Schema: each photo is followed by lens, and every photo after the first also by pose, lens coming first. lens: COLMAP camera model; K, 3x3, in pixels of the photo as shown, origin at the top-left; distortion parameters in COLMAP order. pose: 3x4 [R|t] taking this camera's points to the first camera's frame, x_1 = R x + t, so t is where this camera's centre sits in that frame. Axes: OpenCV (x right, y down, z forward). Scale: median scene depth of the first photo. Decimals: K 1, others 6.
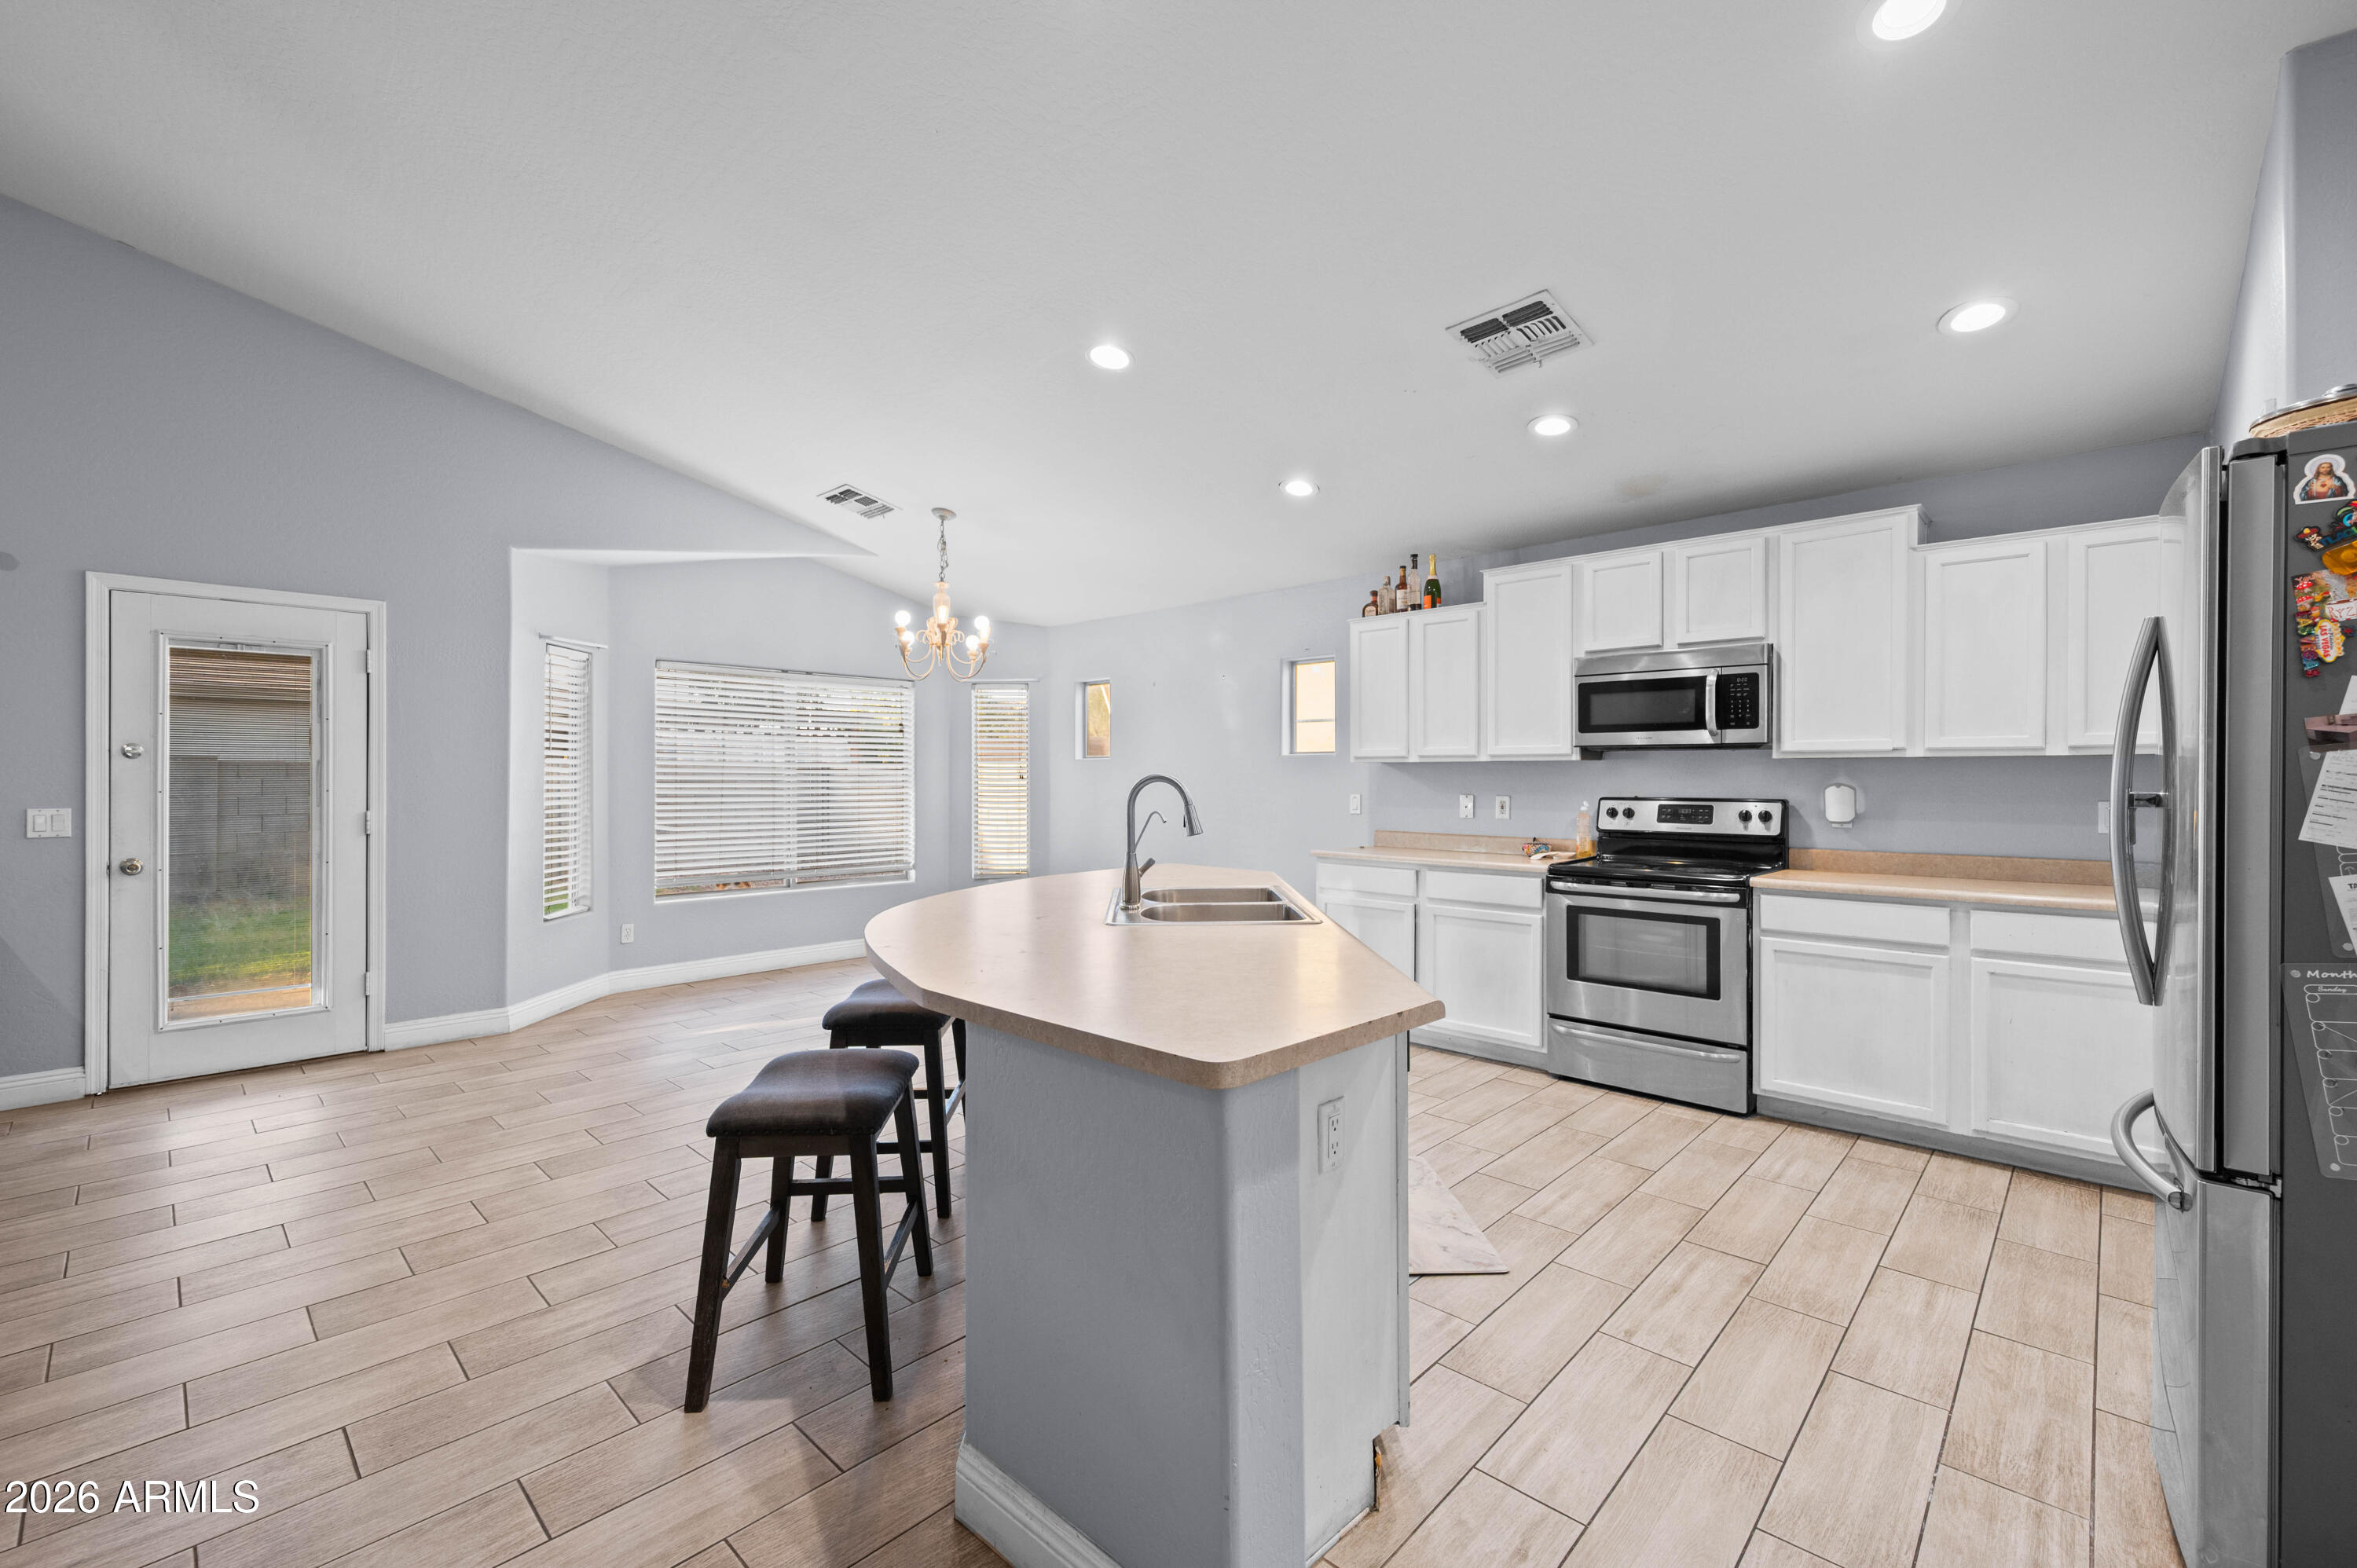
lens RADIAL K [[988.4, 0, 1171.0], [0, 988.4, 775.5], [0, 0, 1]] dist [-0.002121, 0.001019]
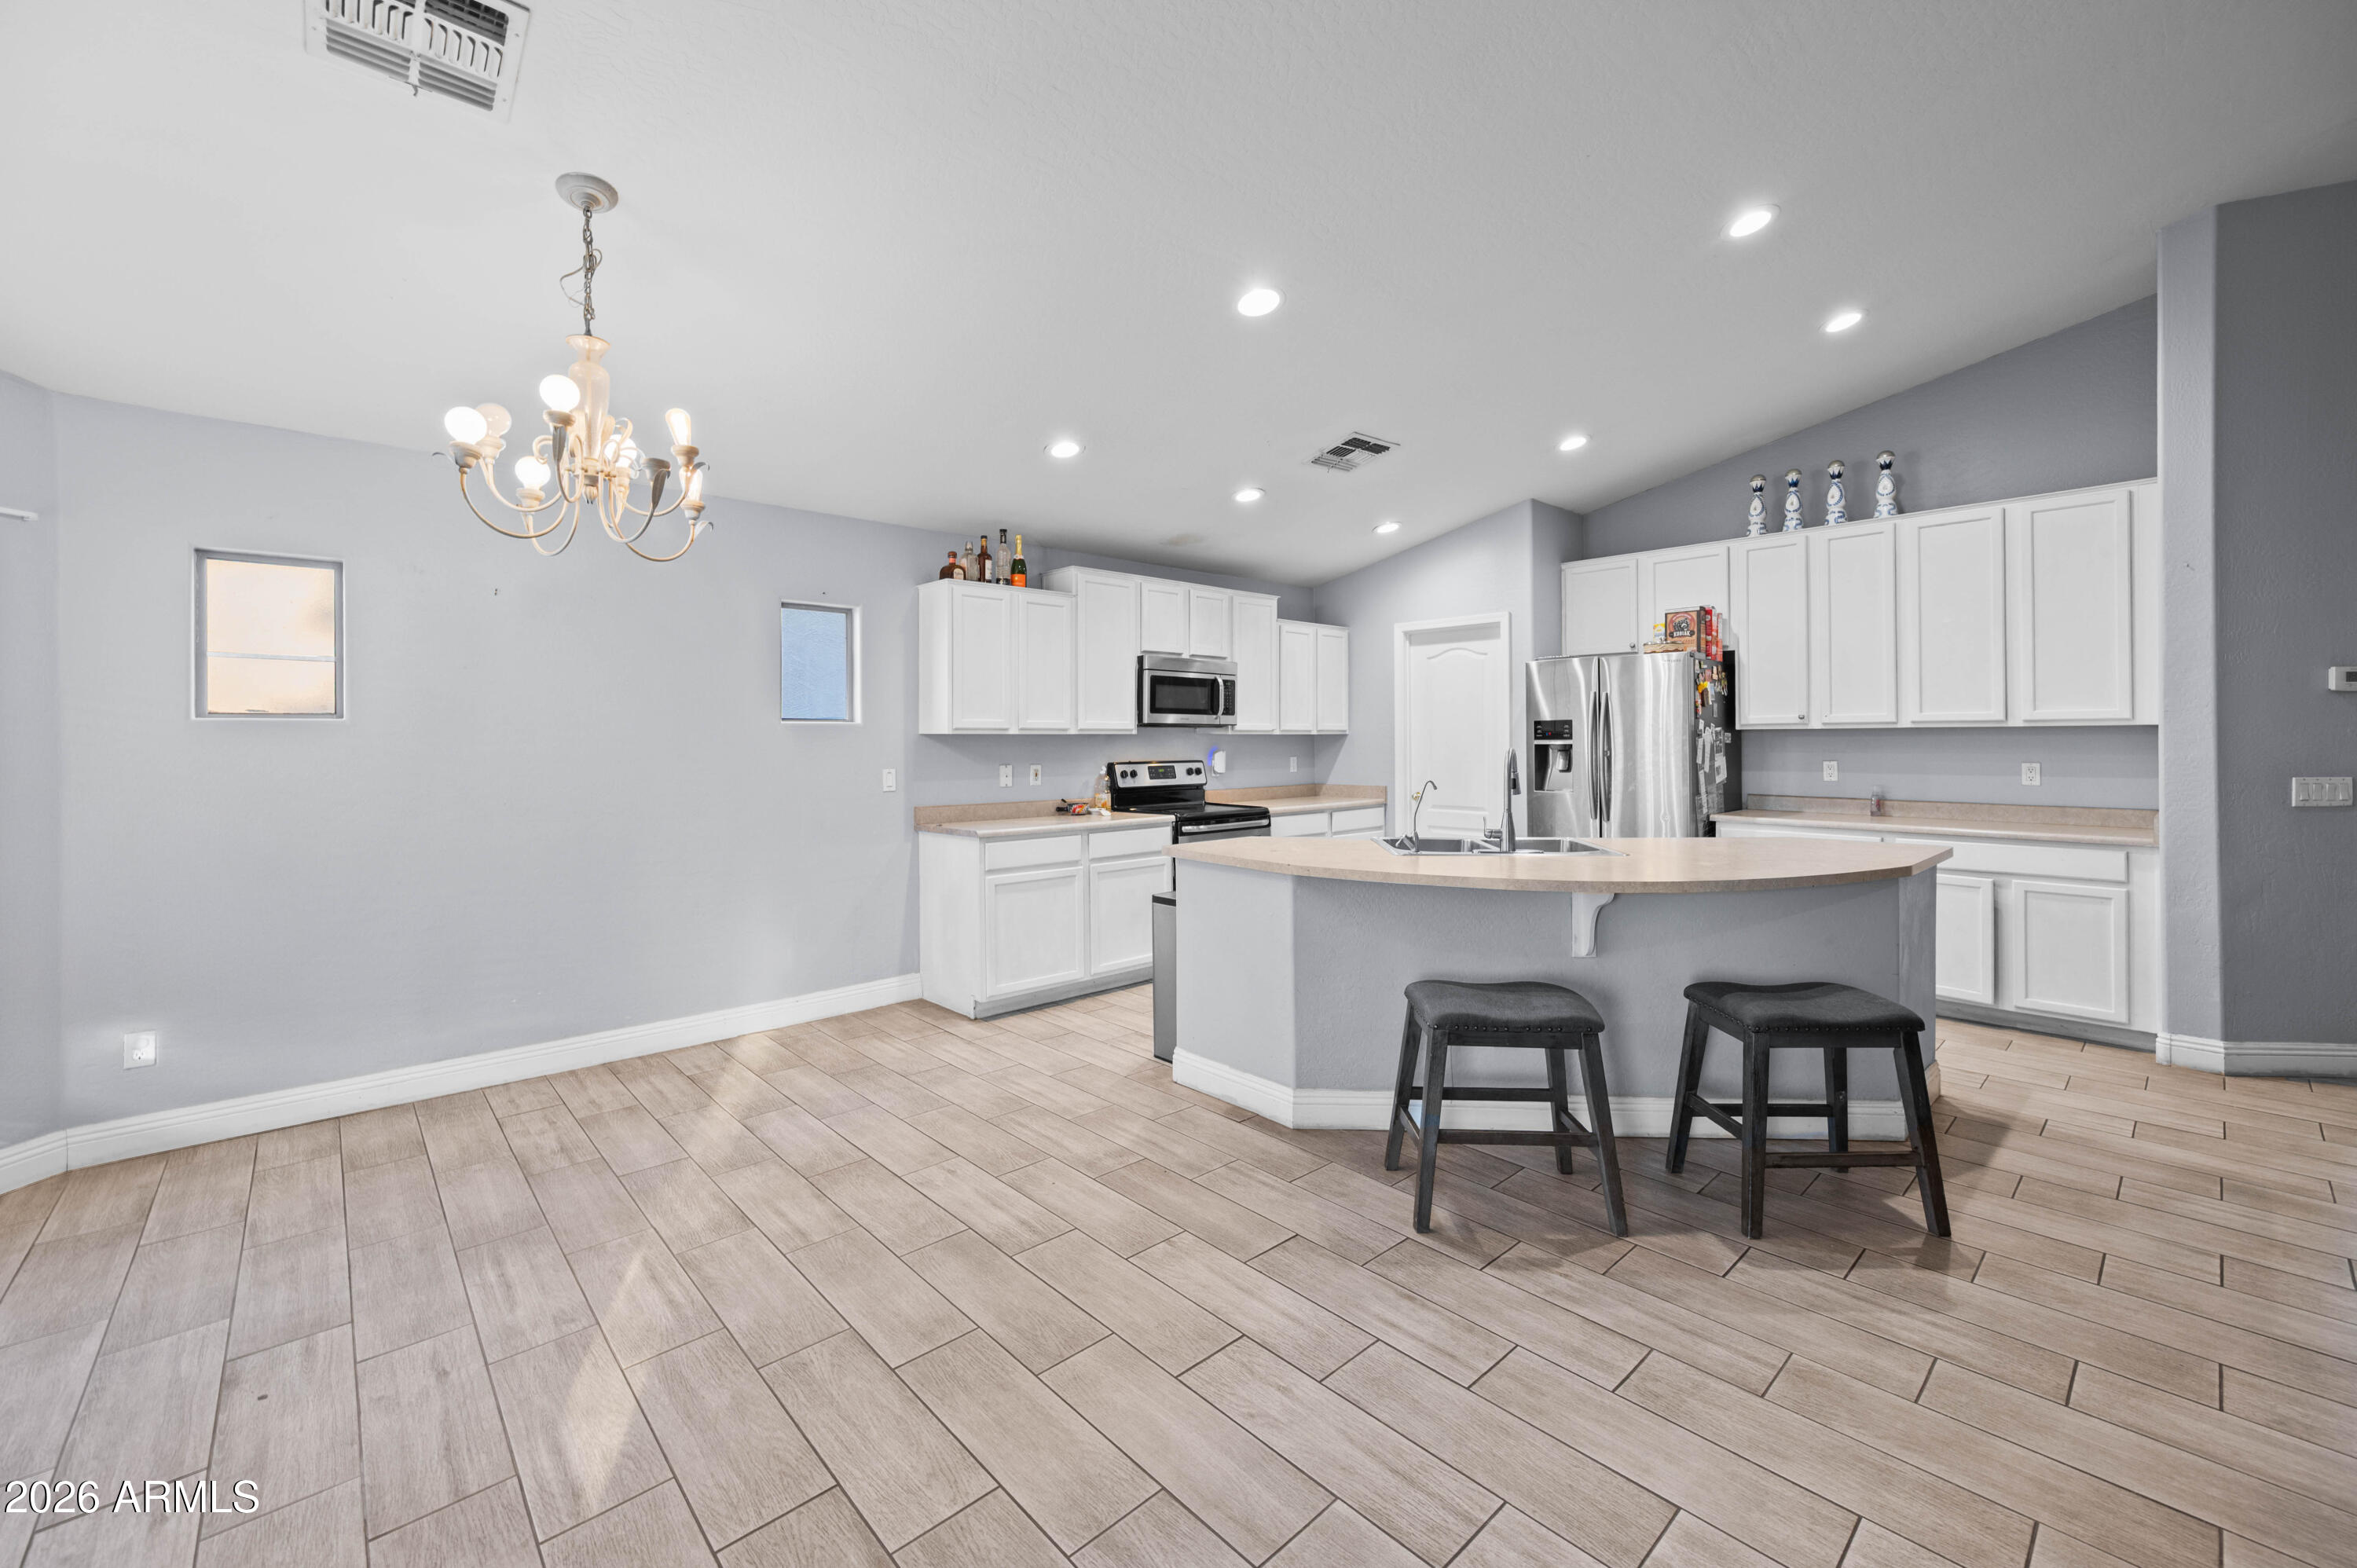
lens RADIAL K [[953.3, 0, 1175.2], [0, 953.3, 734.4], [0, 0, 1]] dist [0.004664, -0.001428]
pose [[0.068221, 0.003519, 0.997664, -0.782461], [0.002655, 0.999990, -0.003709, -0.009994], [-0.997667, 0.002901, 0.068211, 0.827403]]
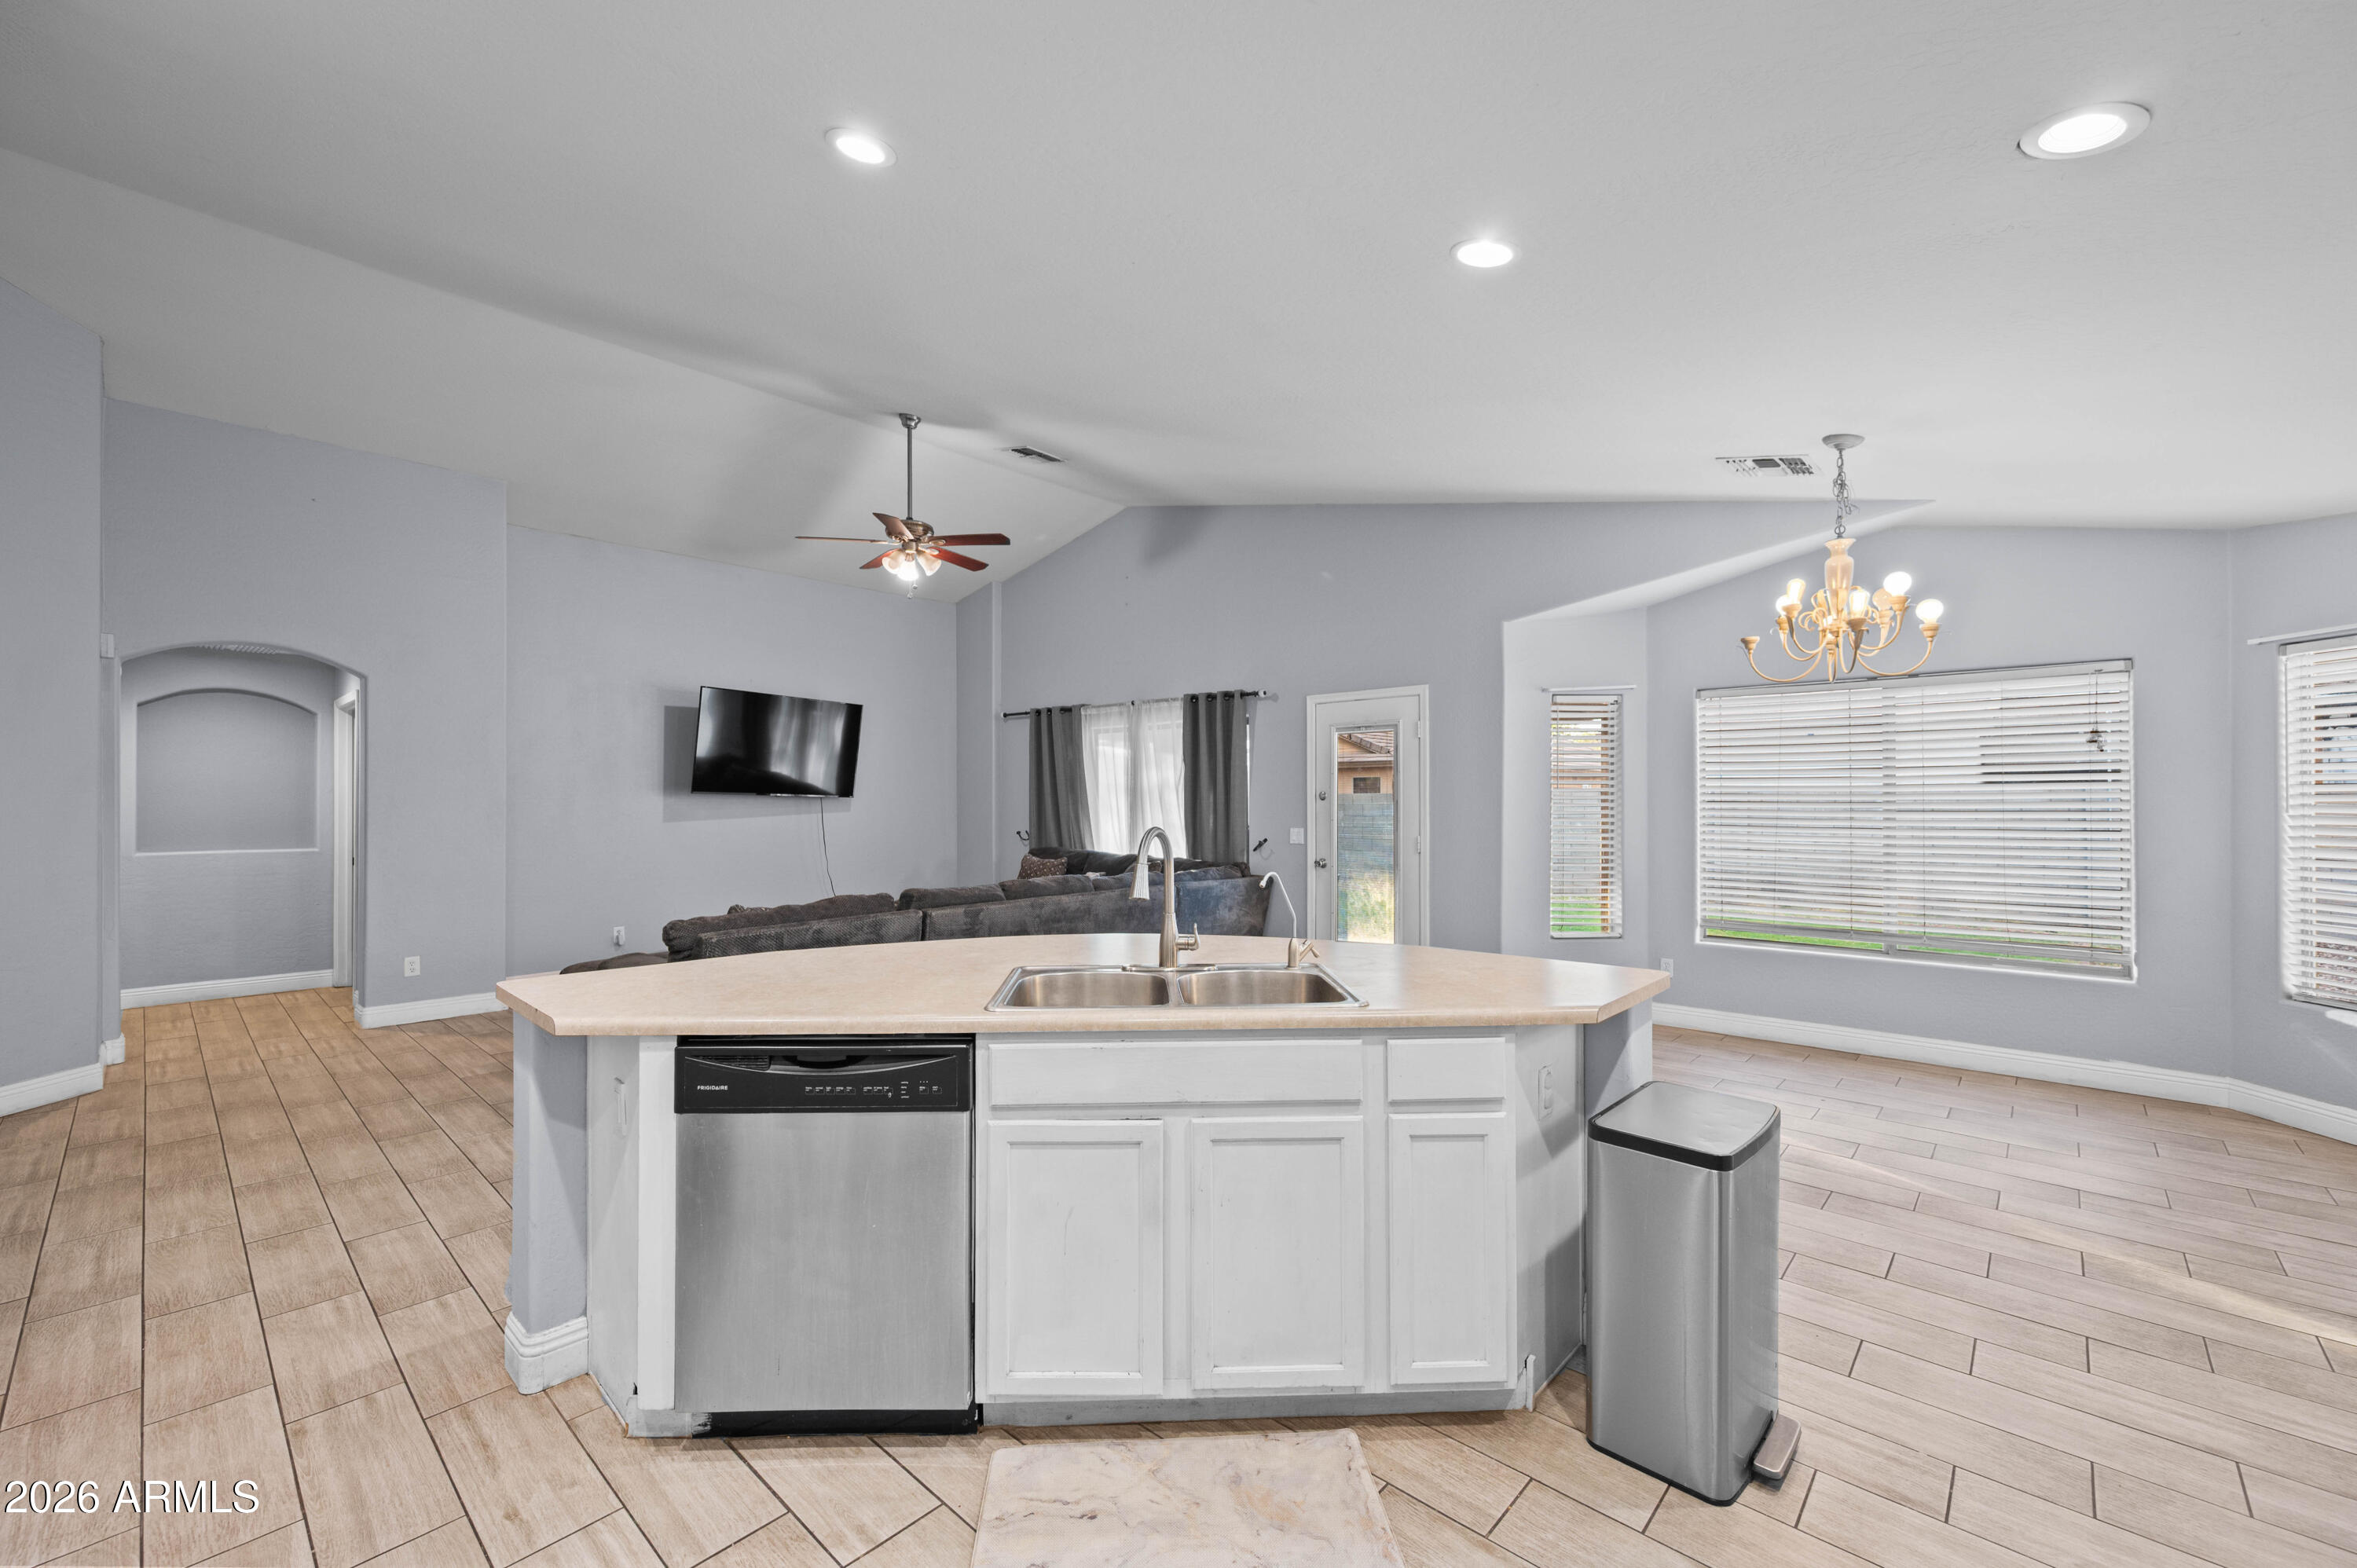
lens RADIAL K [[953.3, 0, 1166.9], [0, 953.3, 789.1], [0, 0, 1]] dist [0.004664, -0.001428]
pose [[0.010726, -0.012870, -0.999860, 0.520757], [0.005125, 0.999905, -0.012816, -0.014700], [0.999929, -0.004986, 0.010791, 0.613660]]
